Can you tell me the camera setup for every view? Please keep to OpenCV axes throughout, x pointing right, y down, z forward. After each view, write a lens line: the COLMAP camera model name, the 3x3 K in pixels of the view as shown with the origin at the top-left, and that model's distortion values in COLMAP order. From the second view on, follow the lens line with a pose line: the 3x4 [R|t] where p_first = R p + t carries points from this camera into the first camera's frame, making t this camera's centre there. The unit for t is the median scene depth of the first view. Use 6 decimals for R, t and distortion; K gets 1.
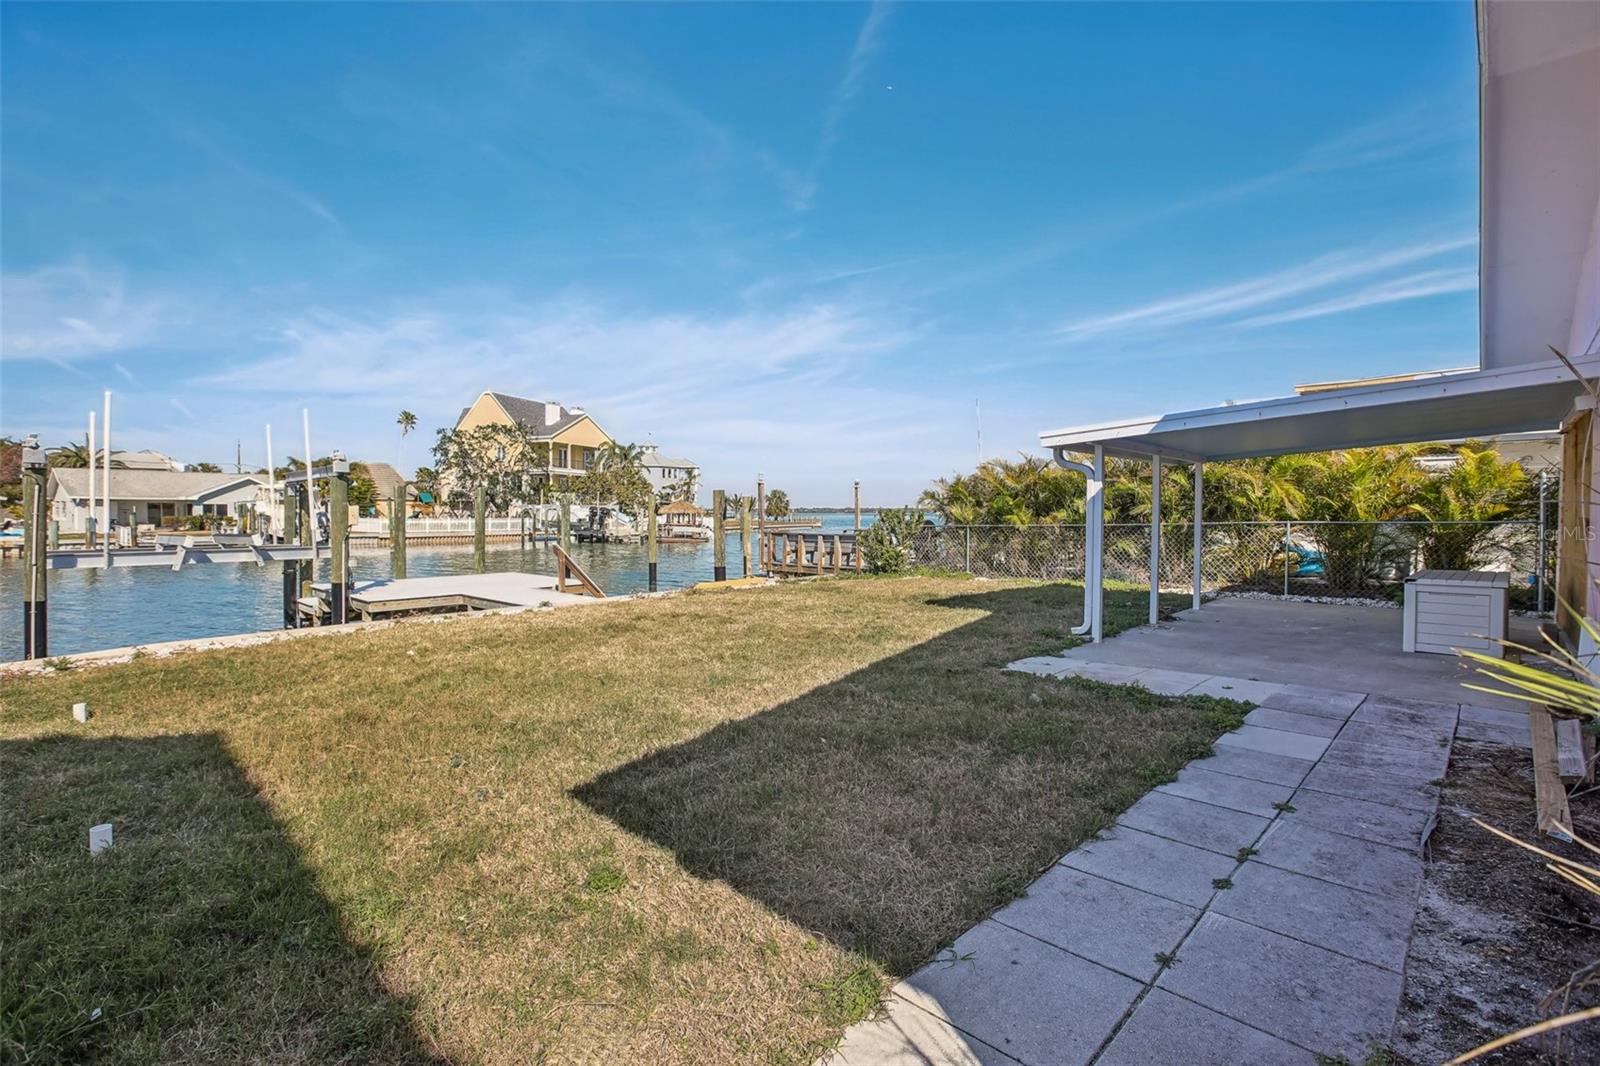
lens RADIAL K [[741.2, 0, 796.9], [0, 741.2, 525.5], [0, 0, 1]] dist [-0.040104, 0.016476]
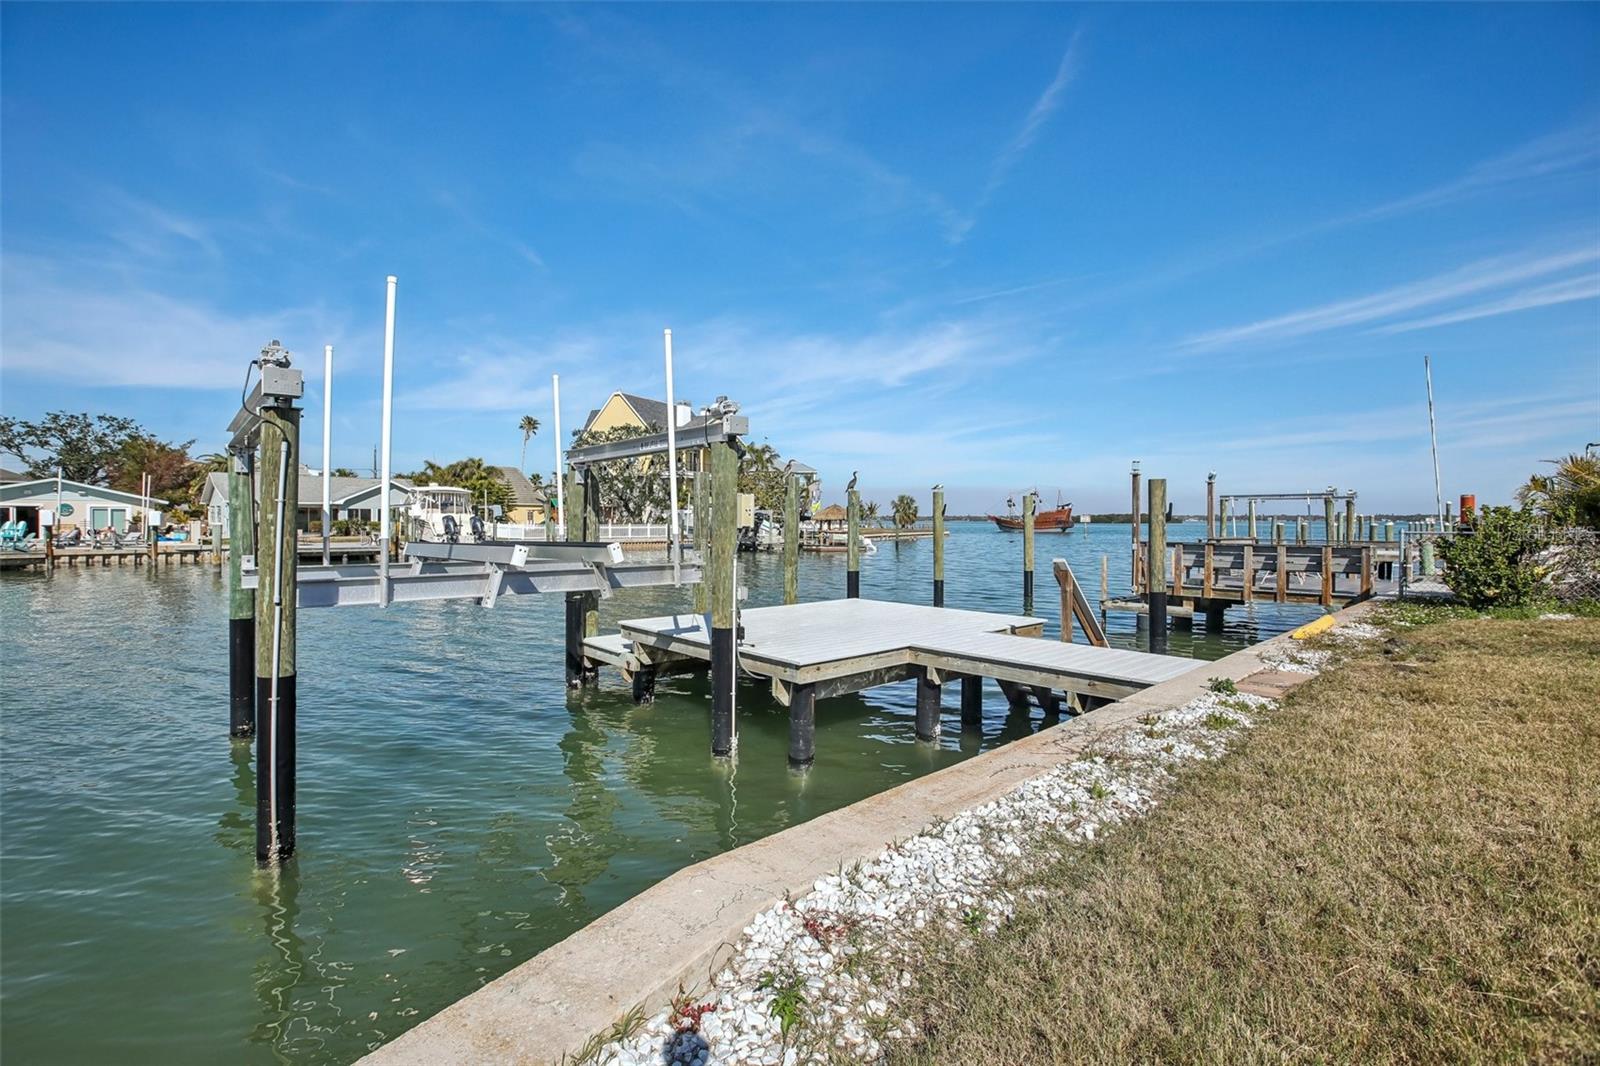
lens RADIAL K [[741.2, 0, 795.8], [0, 741.2, 525.9], [0, 0, 1]] dist [-0.040104, 0.016476]
pose [[0.993861, 0.002076, -0.110613, -0.118802], [-0.003171, 0.999948, -0.009725, 0.000916], [0.110587, 0.010016, 0.993816, 0.099878]]
